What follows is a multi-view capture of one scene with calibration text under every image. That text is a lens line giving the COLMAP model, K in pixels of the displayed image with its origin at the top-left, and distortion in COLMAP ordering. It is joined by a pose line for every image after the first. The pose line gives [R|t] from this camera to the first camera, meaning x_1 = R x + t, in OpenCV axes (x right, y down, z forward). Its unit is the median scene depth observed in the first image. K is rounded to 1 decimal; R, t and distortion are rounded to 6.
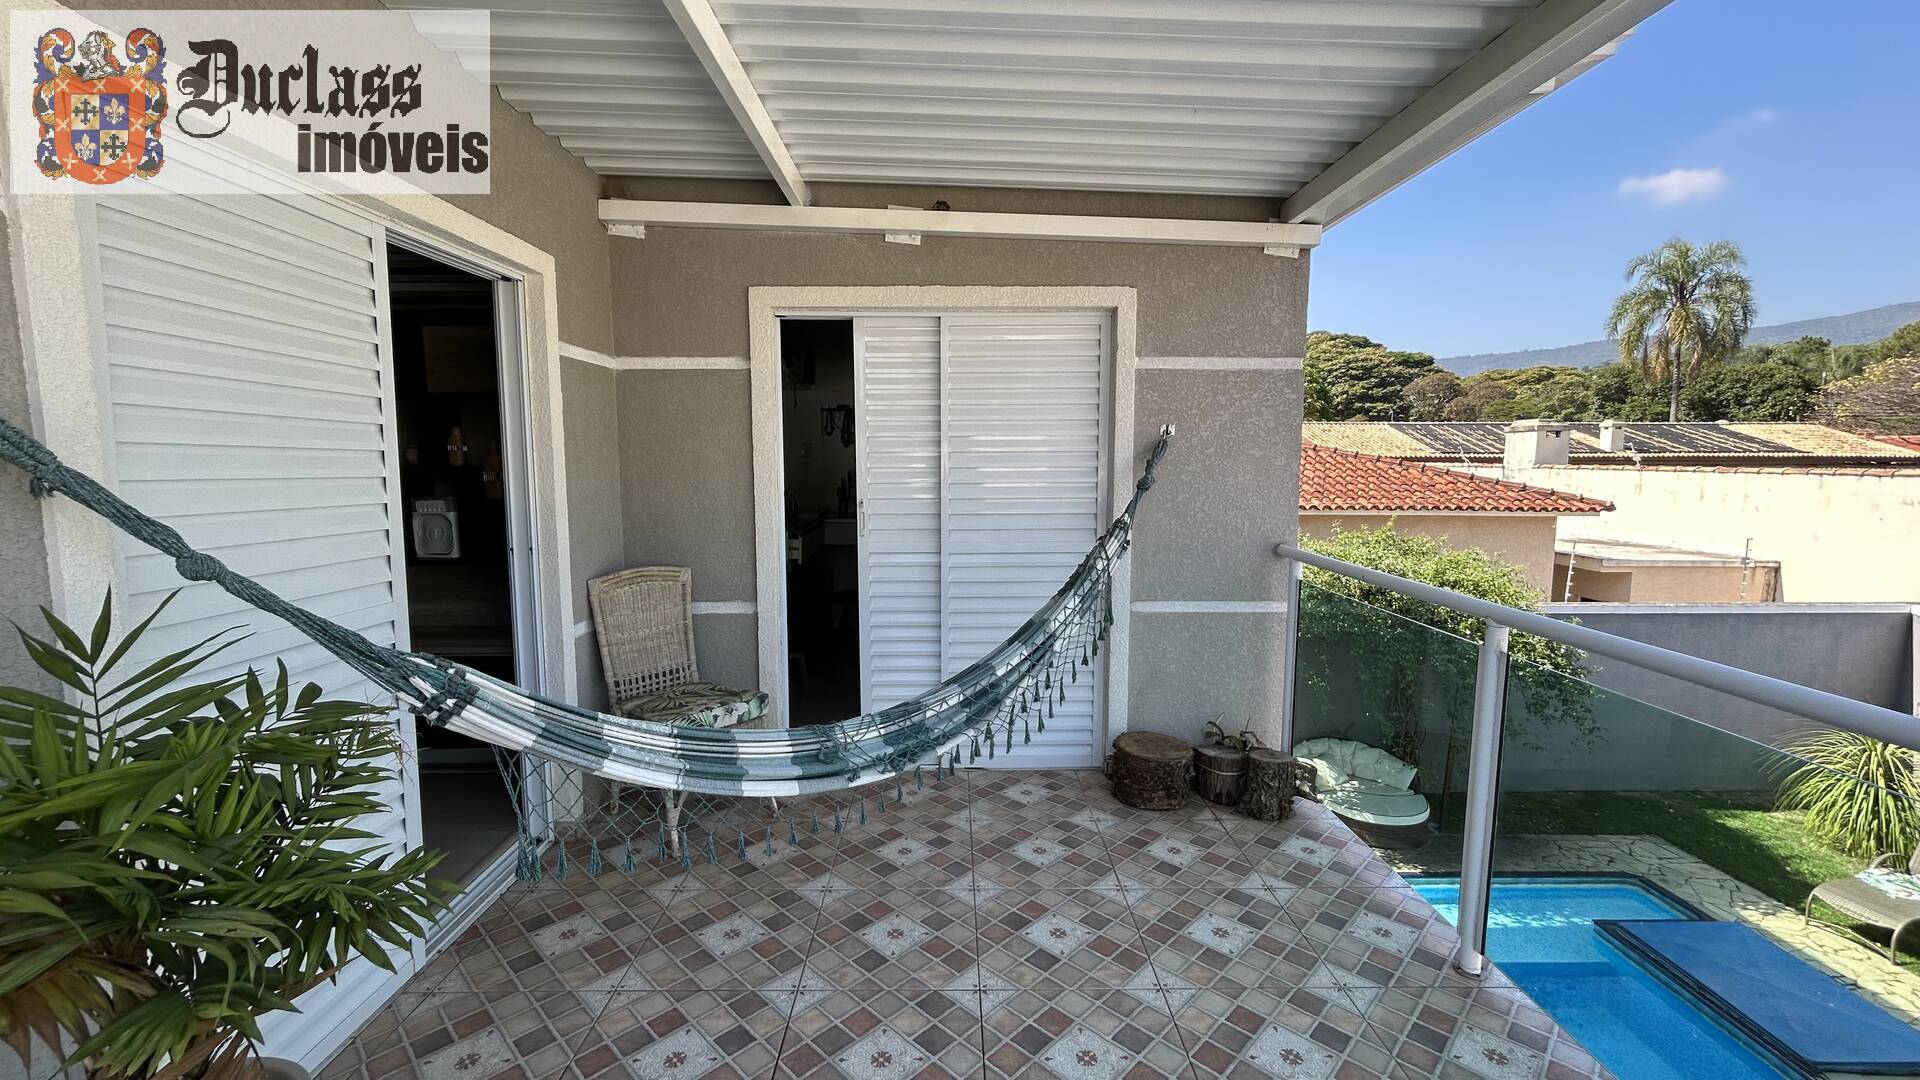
lens RADIAL K [[775.8, 0, 960.0], [0, 775.8, 540.0], [0, 0, 1]] dist [-0.004269, 0.002537]
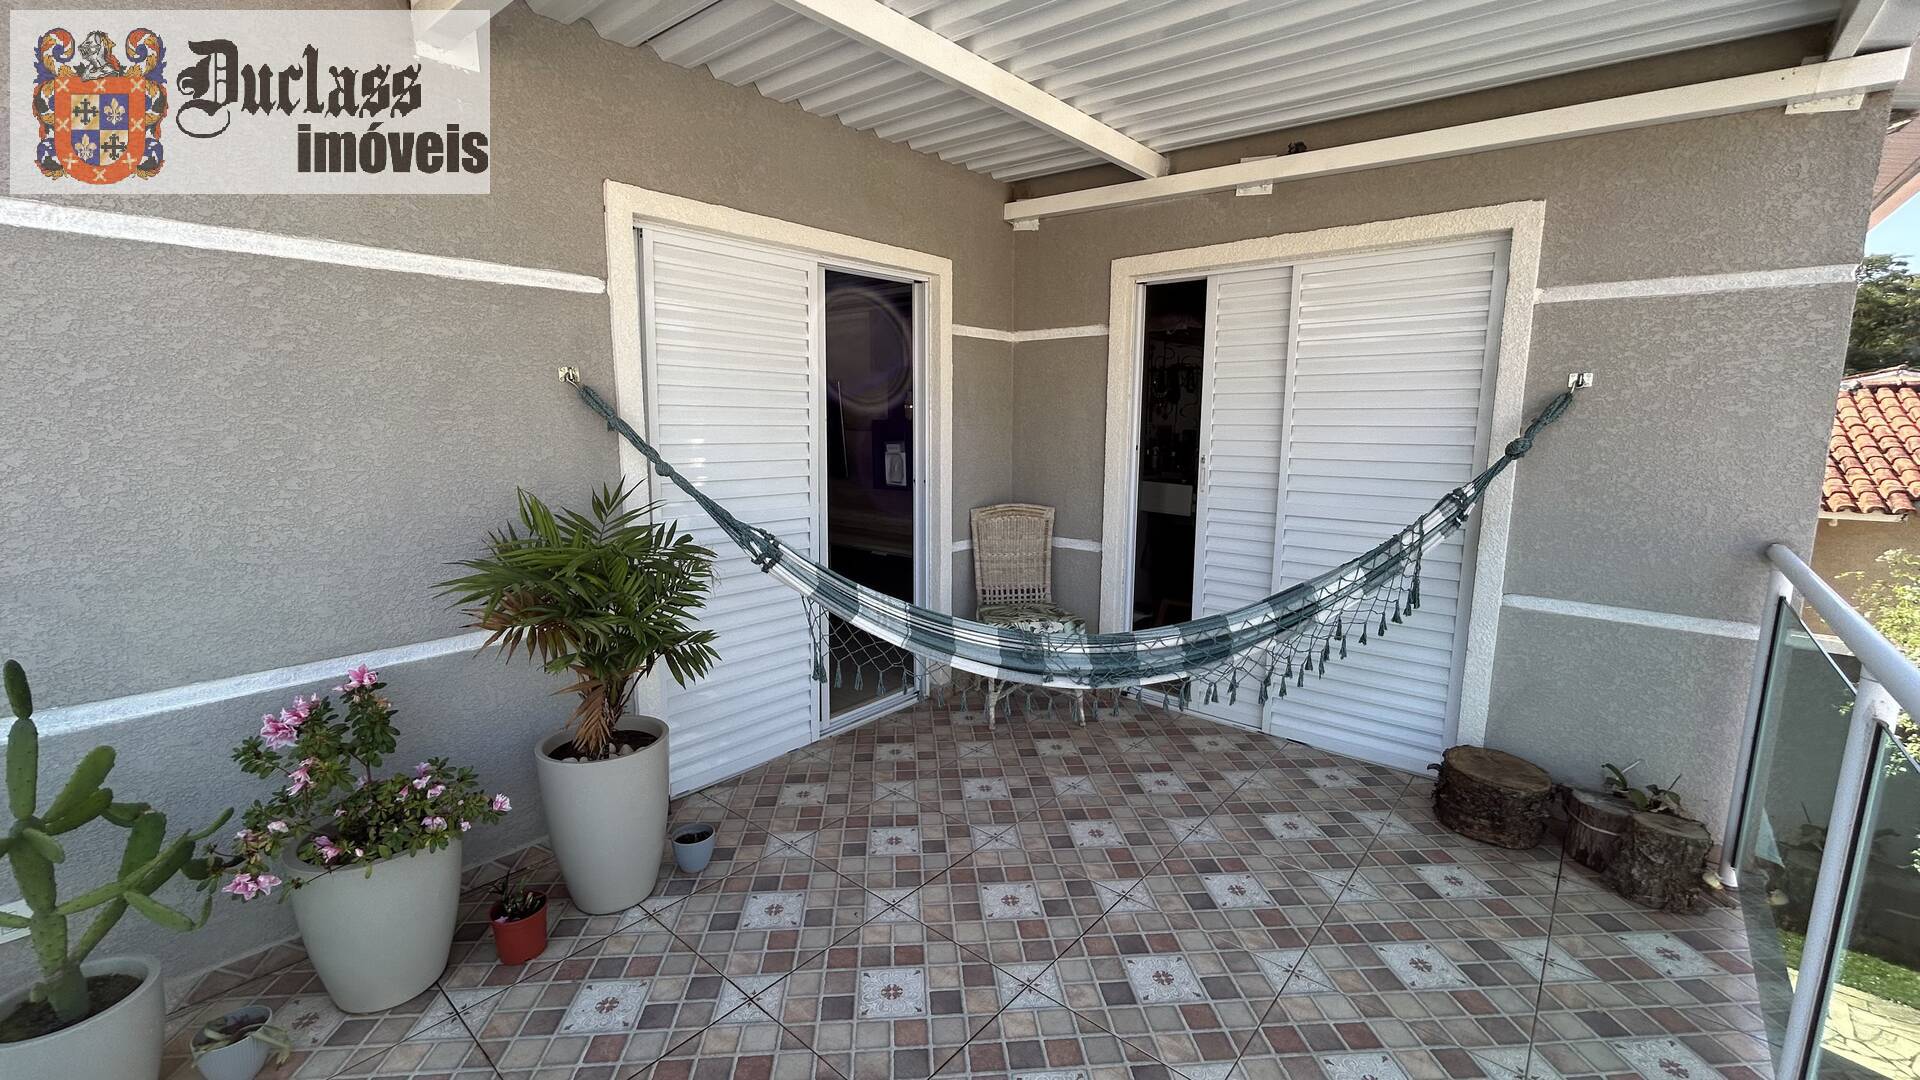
lens RADIAL K [[775.8, 0, 960.0], [0, 775.8, 540.0], [0, 0, 1]] dist [-0.004269, 0.002537]
pose [[0.753183, 0.108400, -0.648818, 0.333251], [-0.075300, 0.994053, 0.078668, 0.002918], [0.653487, -0.010395, 0.756866, 0.007202]]
